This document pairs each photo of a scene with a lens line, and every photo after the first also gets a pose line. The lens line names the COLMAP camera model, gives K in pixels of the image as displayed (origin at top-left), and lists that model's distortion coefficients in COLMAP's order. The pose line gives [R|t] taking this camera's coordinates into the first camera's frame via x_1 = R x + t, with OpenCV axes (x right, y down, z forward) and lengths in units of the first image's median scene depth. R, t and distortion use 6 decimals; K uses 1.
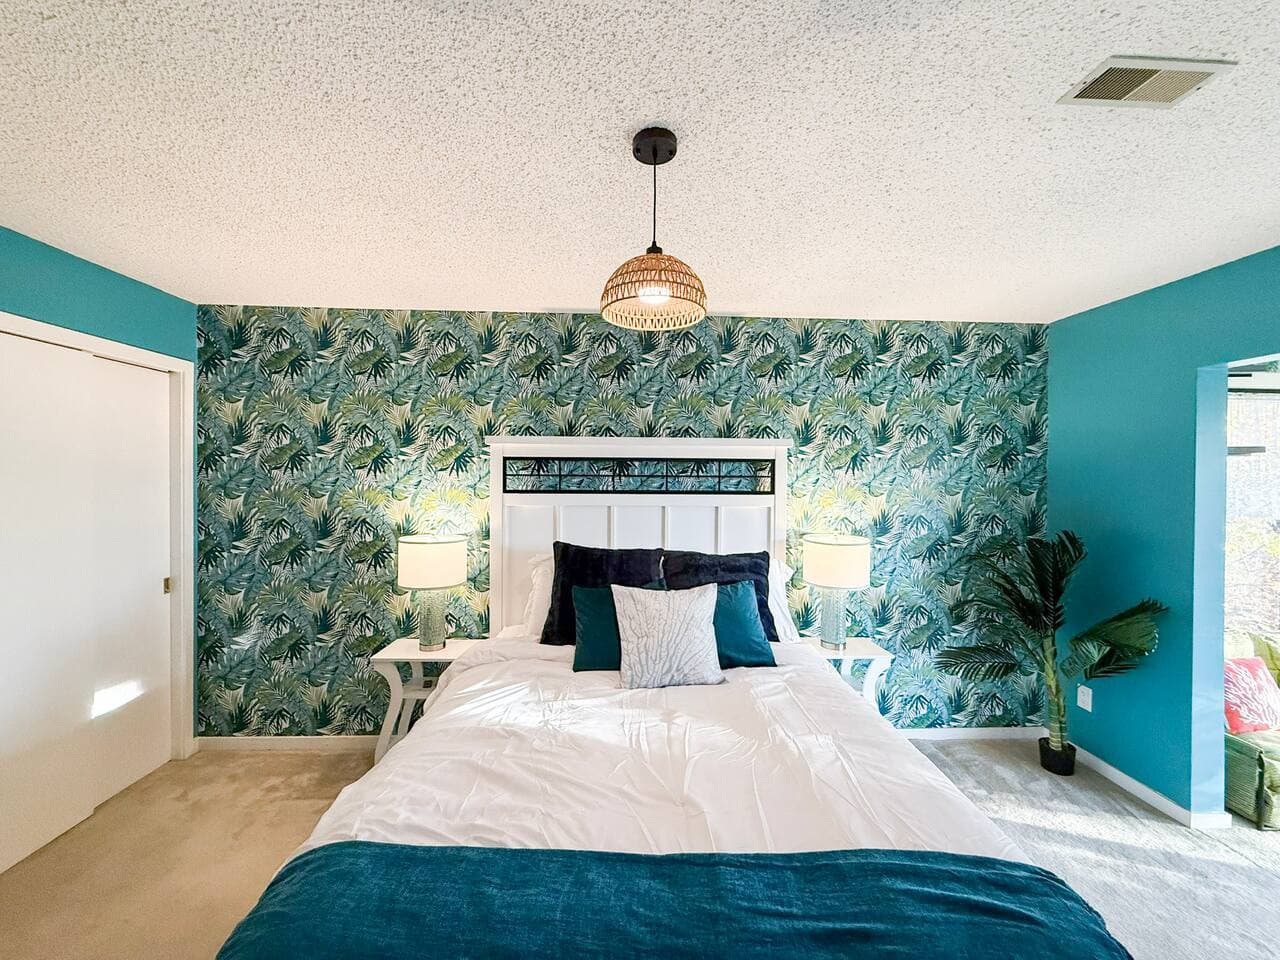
lens RADIAL K [[528.6, 0, 649.6], [0, 528.6, 495.9], [0, 0, 1]] dist [0.001385, 0.000008]
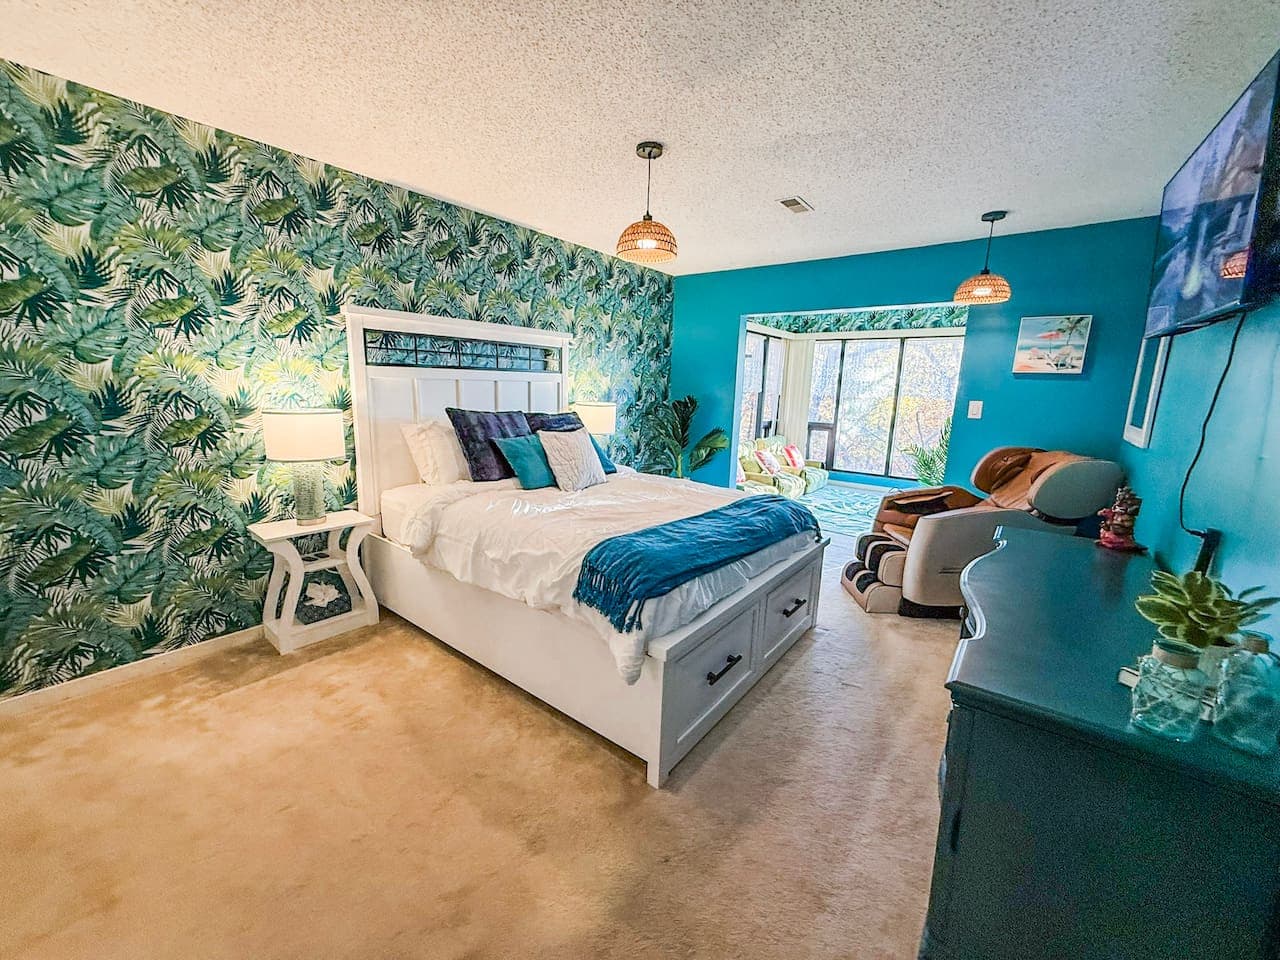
lens RADIAL K [[505.0, 0, 634.4], [0, 505.0, 473.3], [0, 0, 1]] dist [-0.000659, -0.000129]
pose [[0.653410, -0.122973, 0.746949, -0.665925], [-0.022530, 0.983121, 0.181564, 0.009699], [-0.756669, -0.135465, 0.639610, -0.039775]]
